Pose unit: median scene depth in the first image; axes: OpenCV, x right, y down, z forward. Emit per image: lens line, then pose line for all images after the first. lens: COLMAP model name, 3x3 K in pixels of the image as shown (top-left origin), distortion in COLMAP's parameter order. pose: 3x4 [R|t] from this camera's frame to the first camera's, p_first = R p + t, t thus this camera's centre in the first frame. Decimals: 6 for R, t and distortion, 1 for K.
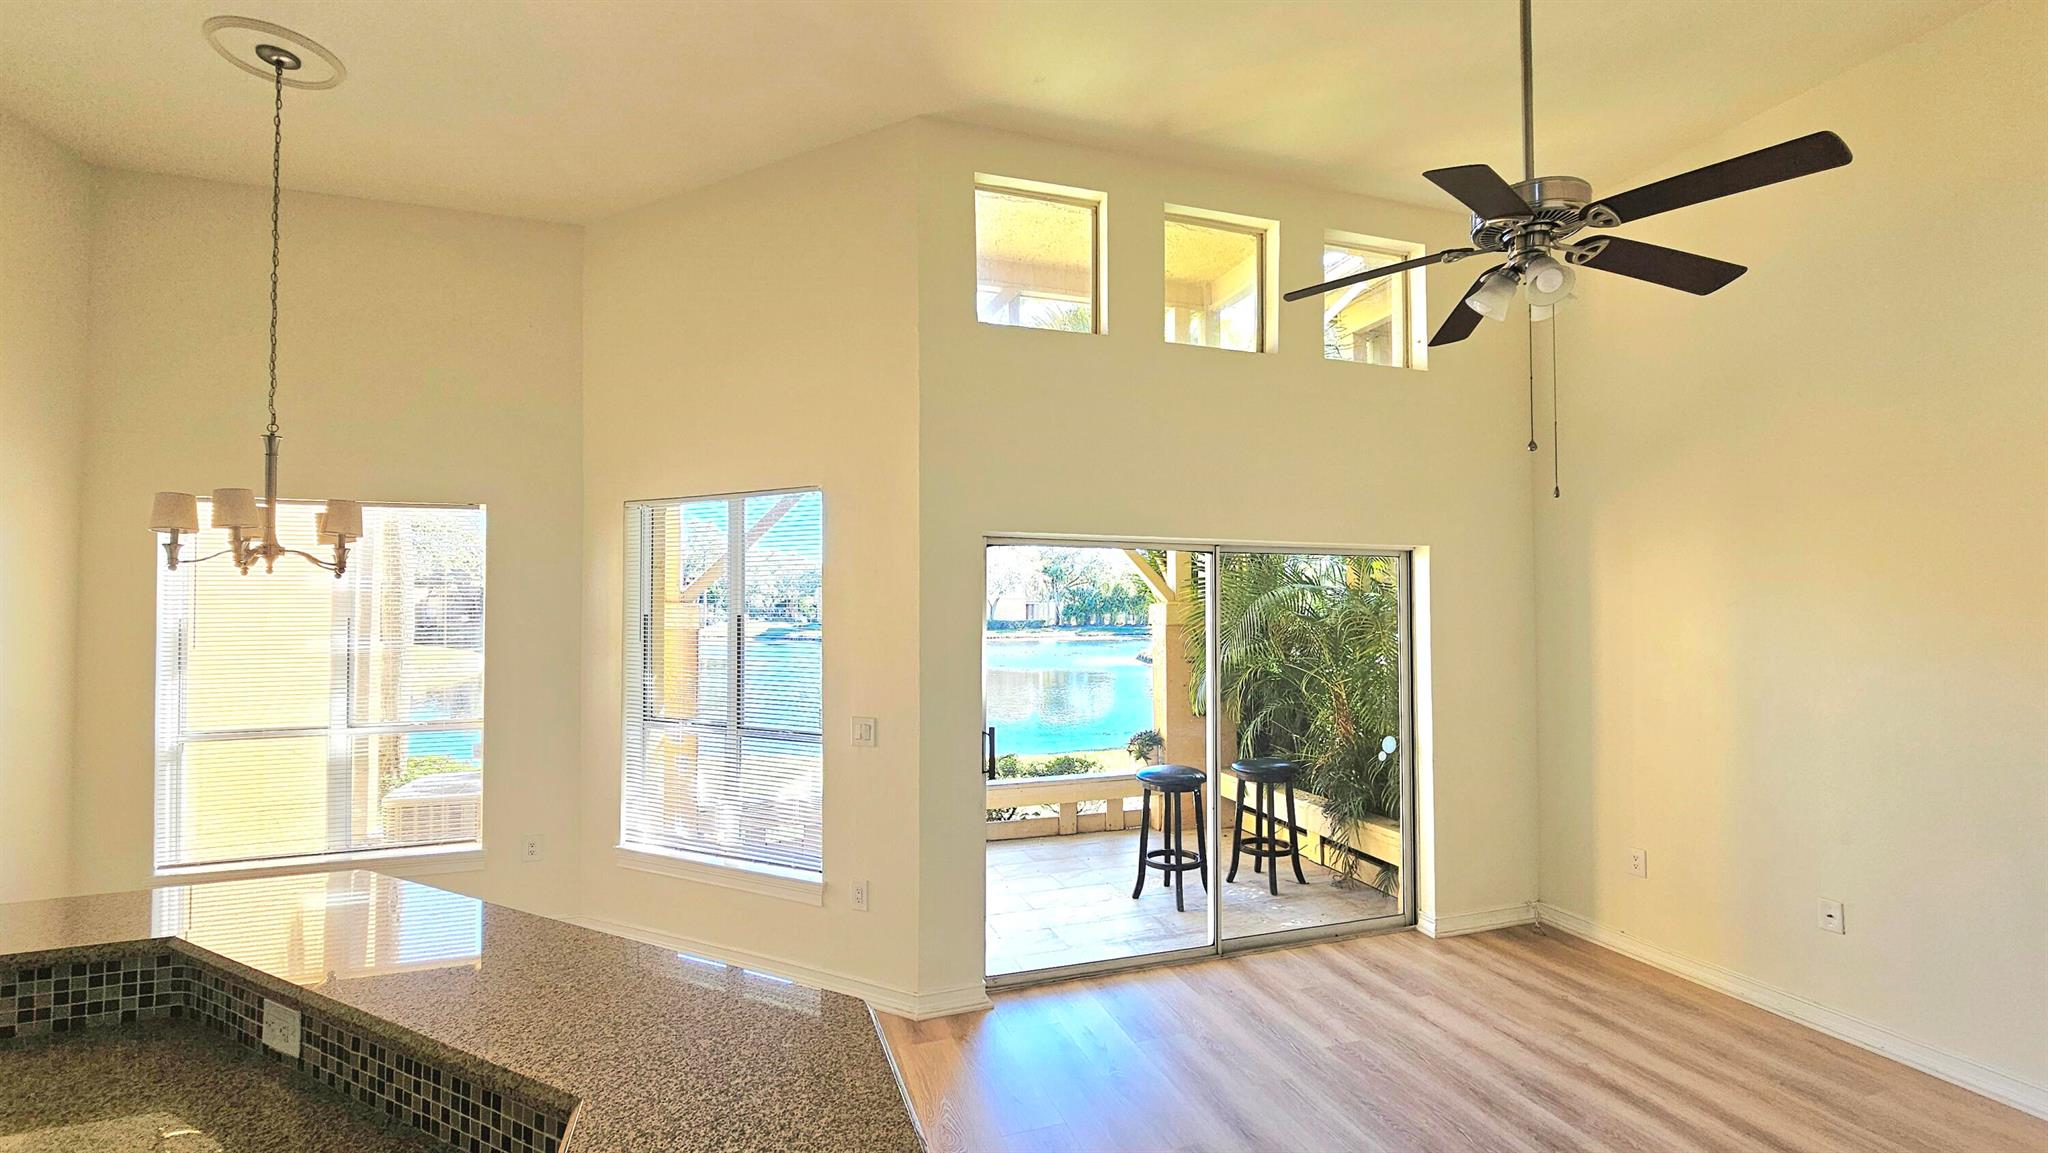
lens RADIAL K [[829.5, 0, 1030.9], [0, 829.5, 603.8], [0, 0, 1]] dist [0.000692, 0.000054]
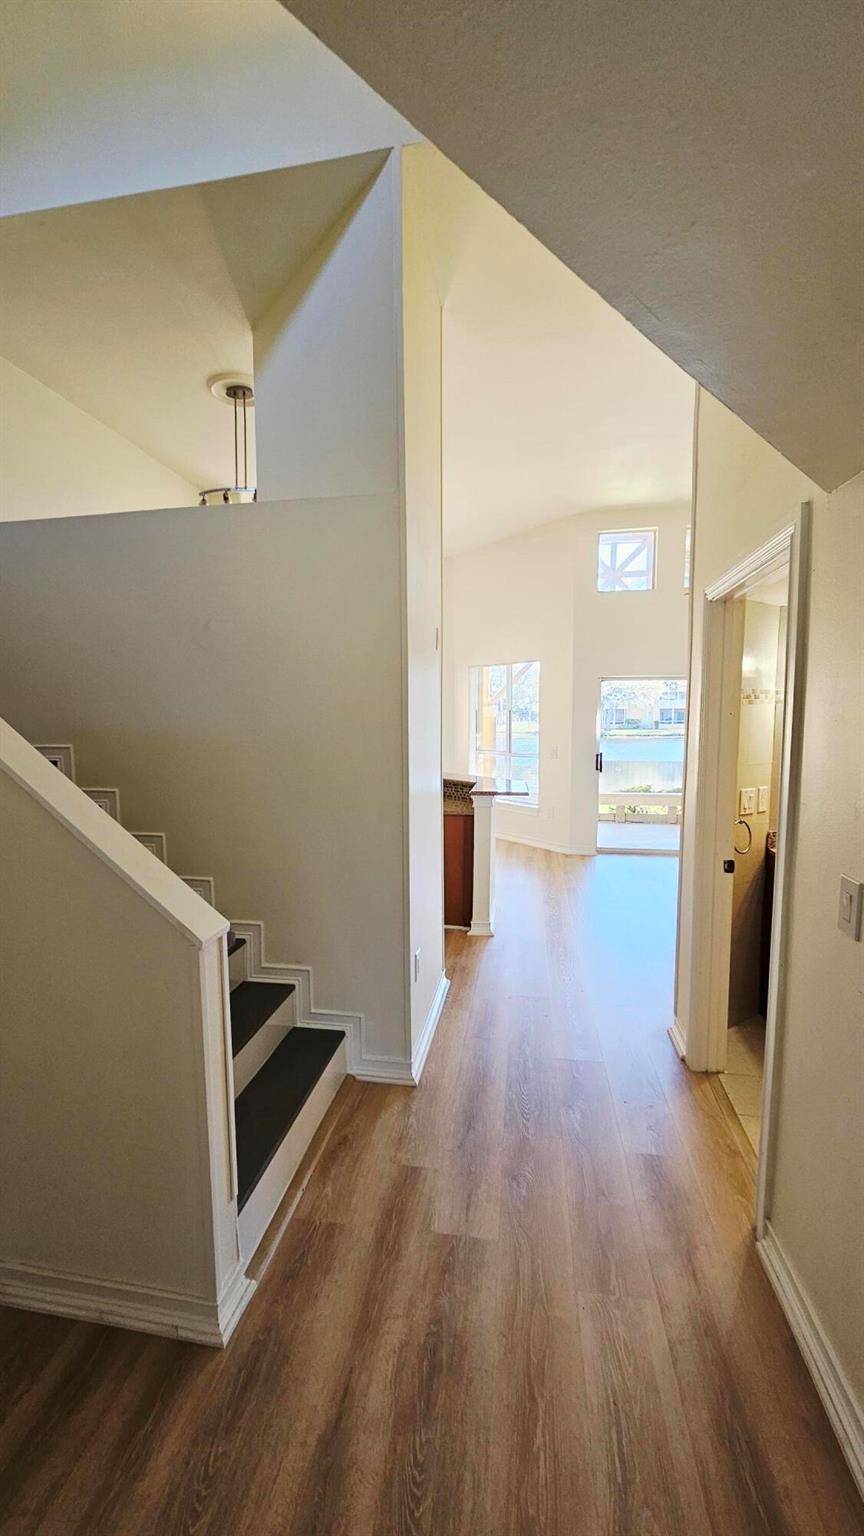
lens RADIAL K [[629.2, 0, 430.5], [0, 629.2, 769.3], [0, 0, 1]] dist [-0.003739, 0.001027]
pose [[0.883736, 0.037467, -0.466484, 0.342121], [0.007016, 0.995617, 0.093258, 0.013288], [0.467933, -0.085688, 0.879600, -0.838544]]
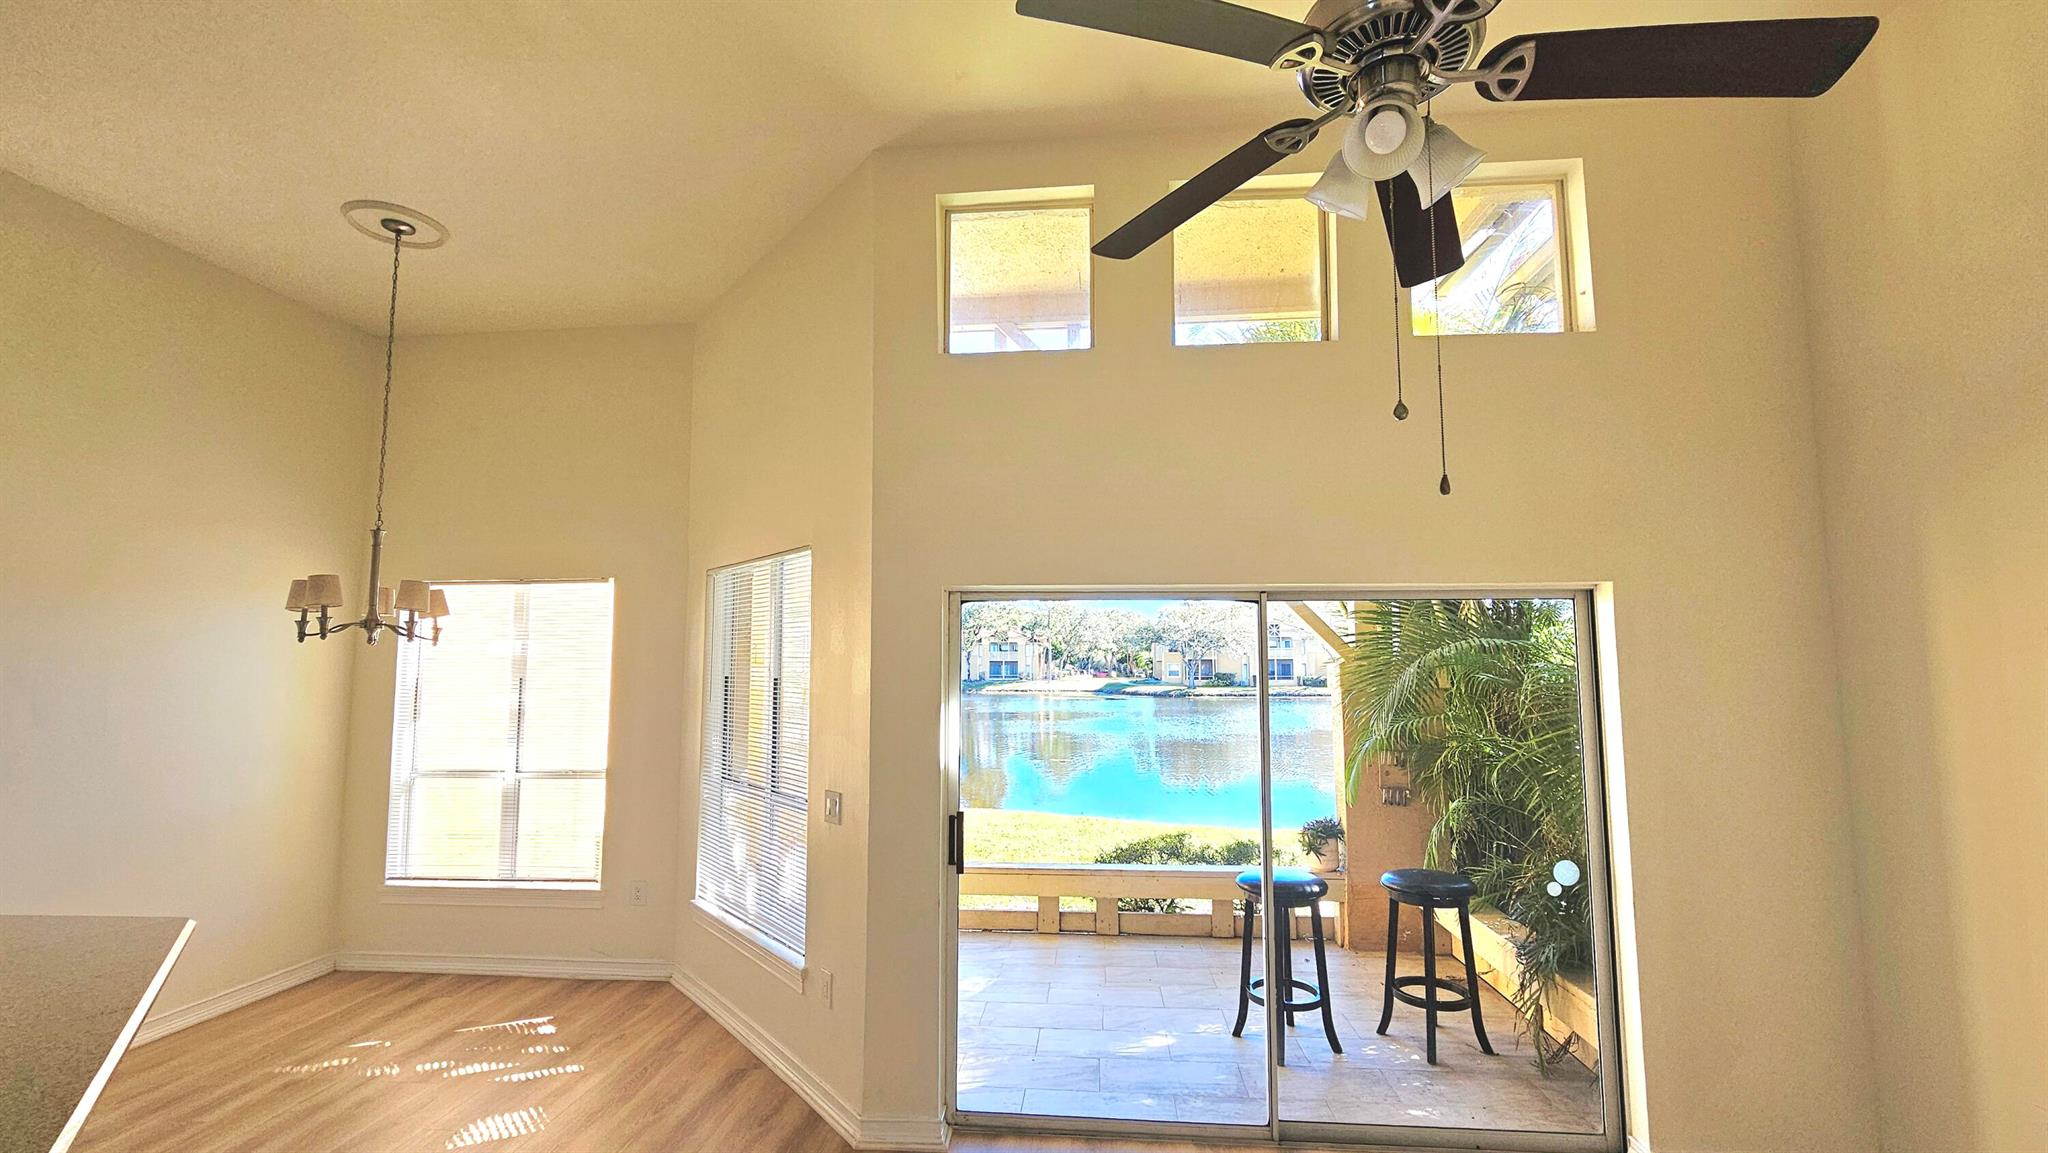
lens RADIAL K [[829.5, 0, 1039.2], [0, 829.5, 603.5], [0, 0, 1]] dist [0.000692, 0.000054]
pose [[0.920248, -0.028890, -0.390267, 0.316260], [0.002871, 0.997743, -0.067089, -0.007463], [0.391324, 0.060618, 0.918254, 0.193630]]
